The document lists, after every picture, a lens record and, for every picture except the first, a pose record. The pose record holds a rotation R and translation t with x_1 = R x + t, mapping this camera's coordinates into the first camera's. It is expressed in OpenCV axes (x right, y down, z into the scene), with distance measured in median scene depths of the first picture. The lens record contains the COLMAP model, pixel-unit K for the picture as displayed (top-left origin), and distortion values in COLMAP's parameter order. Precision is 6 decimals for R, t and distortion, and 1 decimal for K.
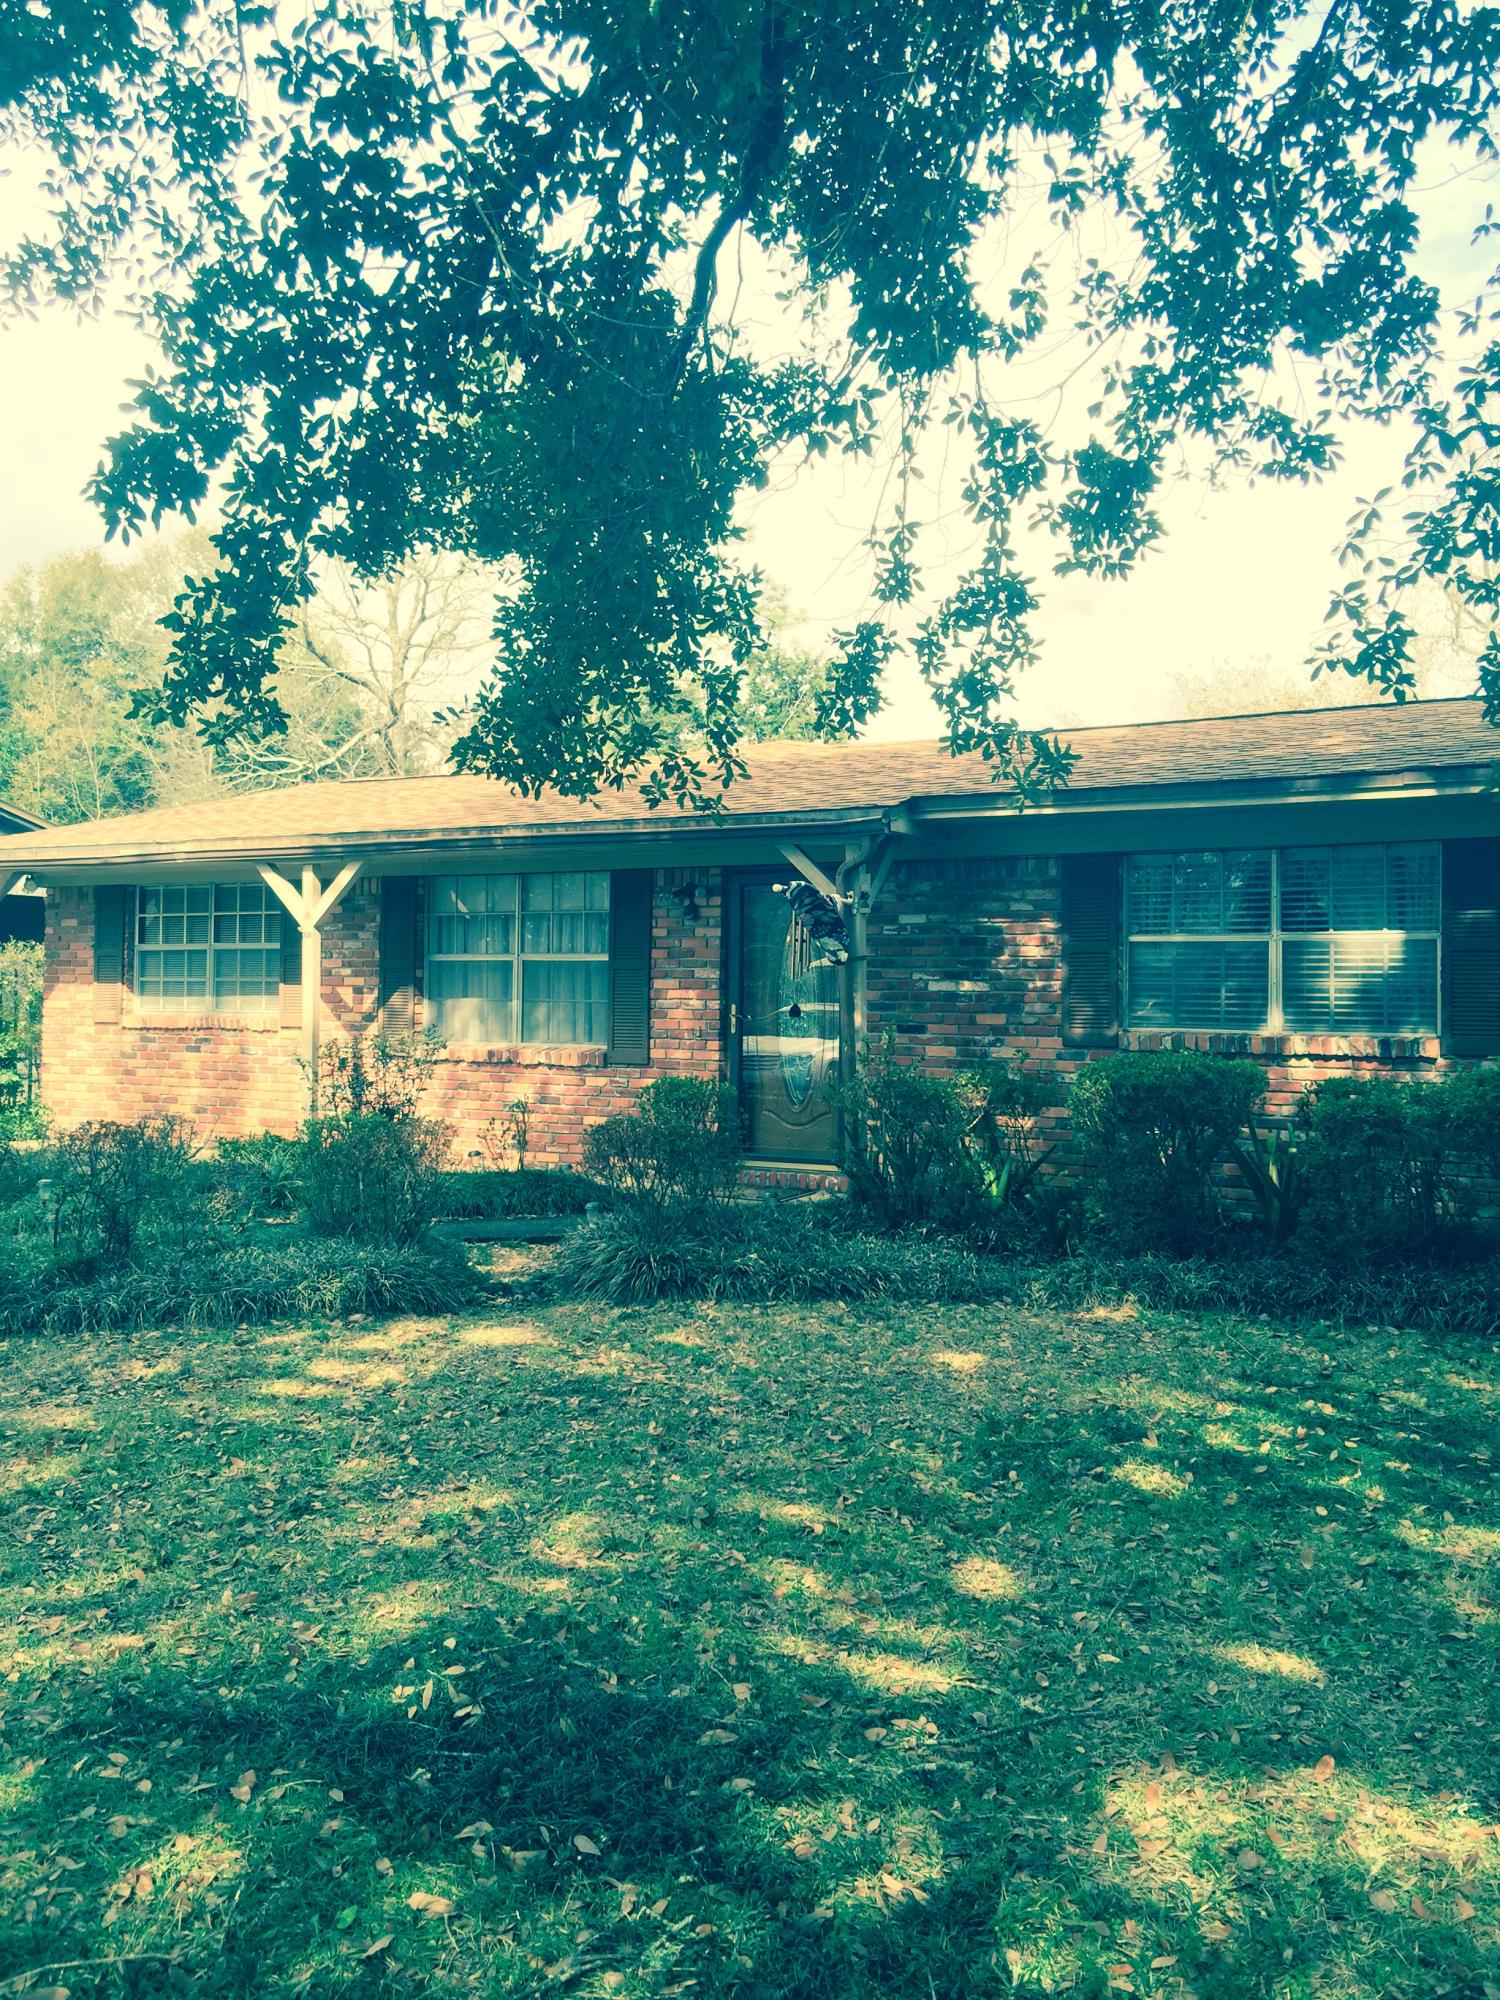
lens RADIAL K [[1610.9, 0, 757.8], [0, 1610.9, 987.9], [0, 0, 1]] dist [0.046596, -0.083341]
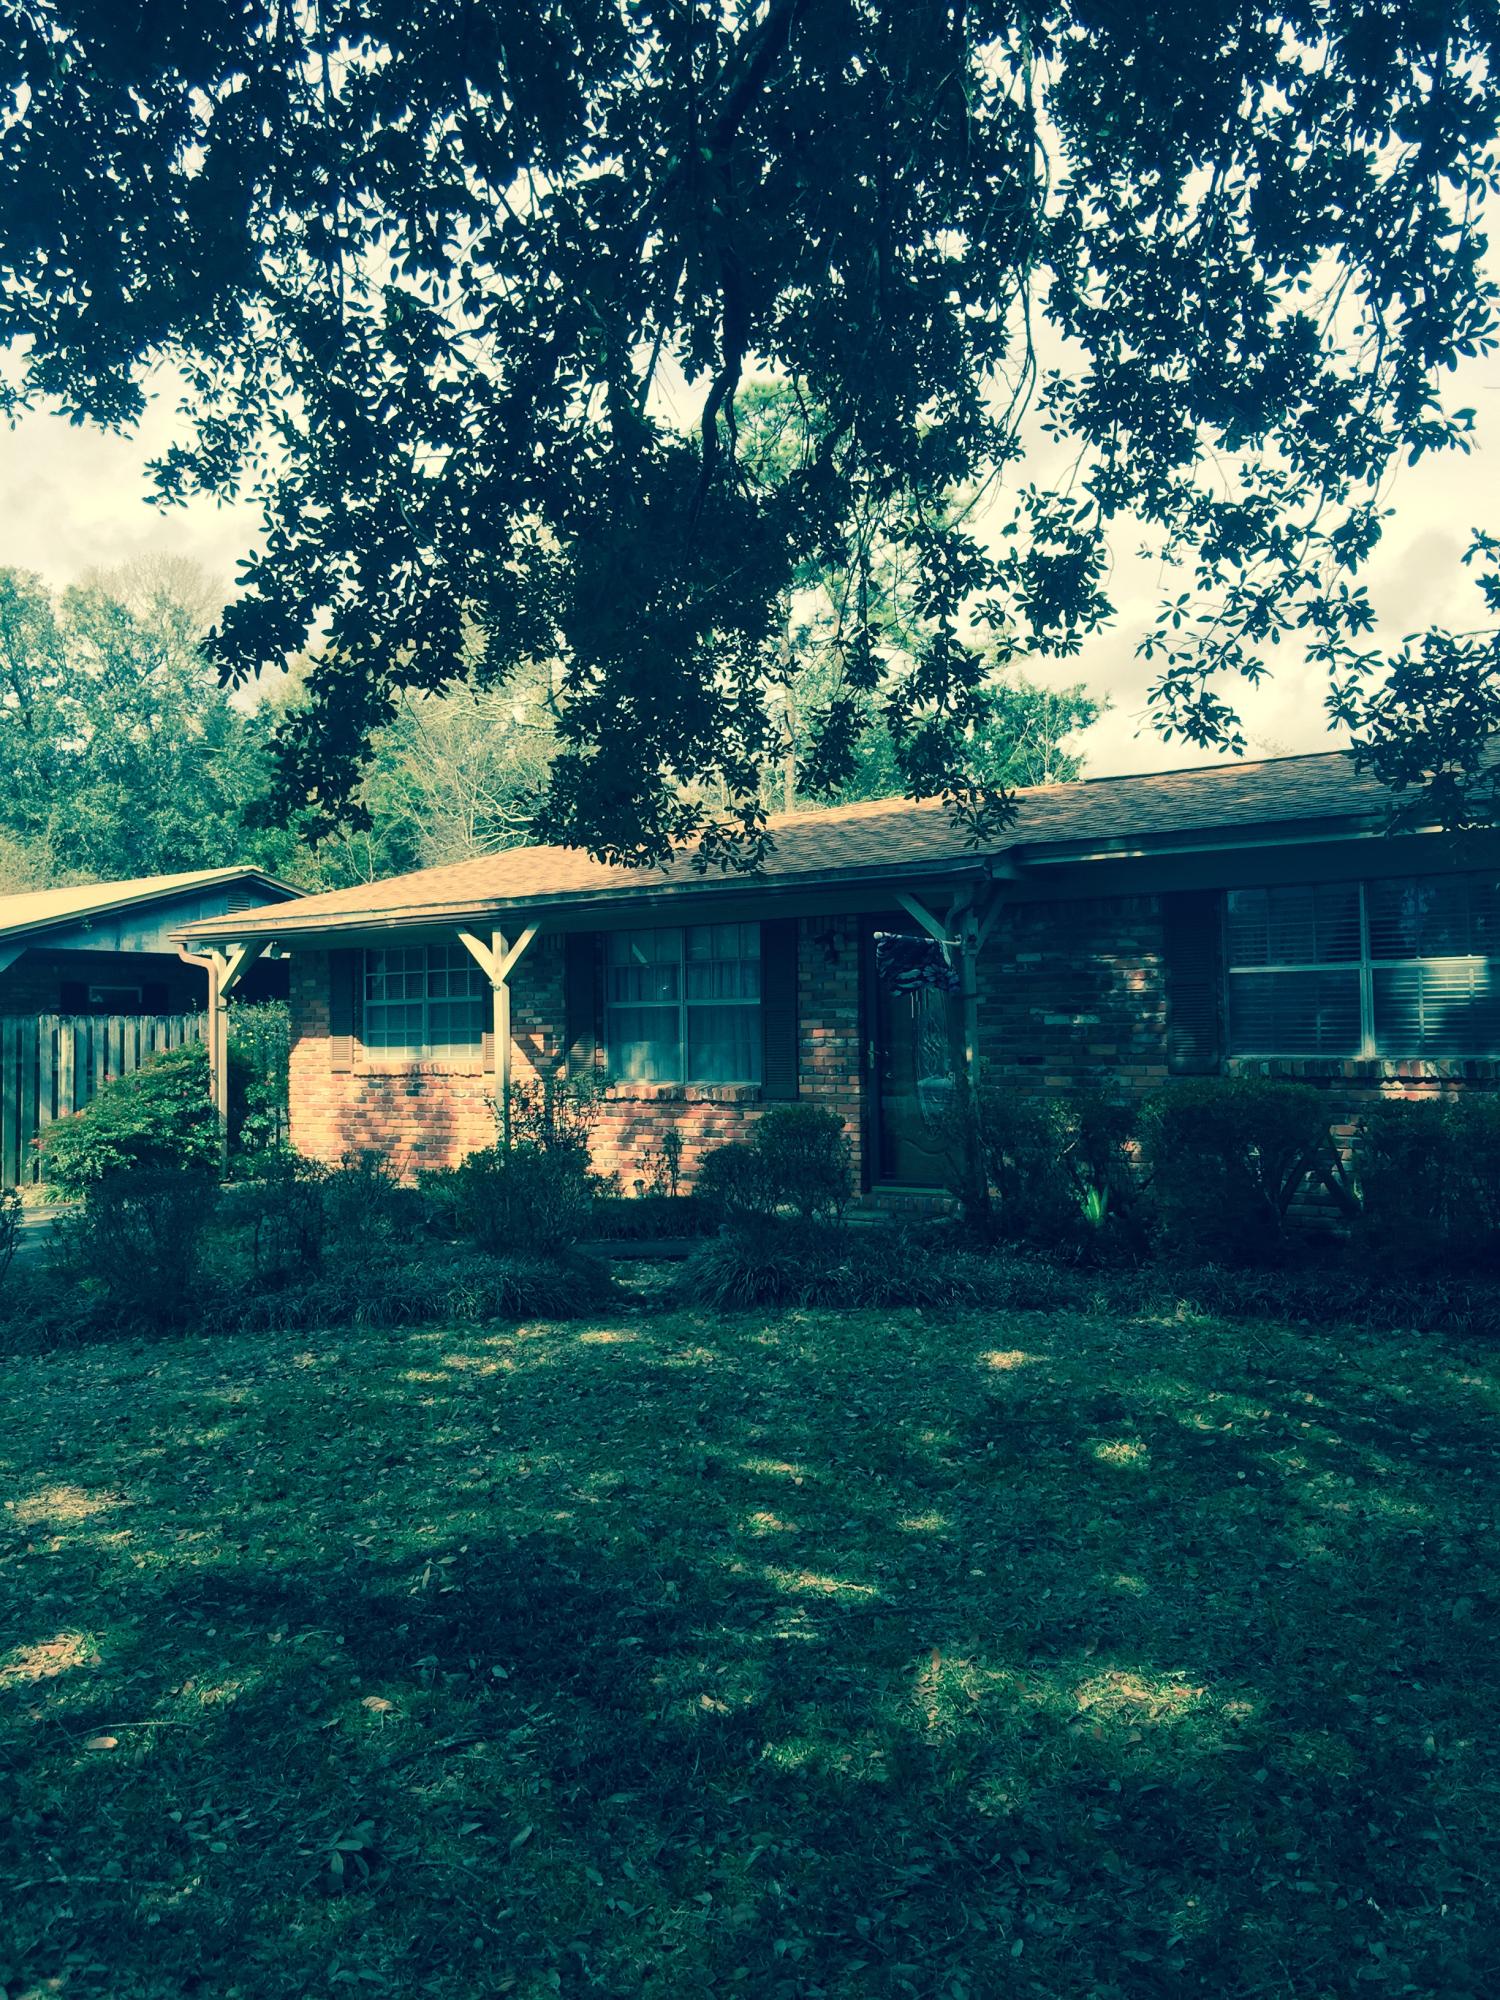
lens RADIAL K [[1610.9, 0, 738.6], [0, 1610.9, 982.1], [0, 0, 1]] dist [0.046596, -0.083341]
pose [[0.985381, -0.029493, -0.167794, 0.154722], [0.024530, 0.999200, -0.031576, 0.004640], [0.168591, 0.026999, 0.985316, -0.138406]]
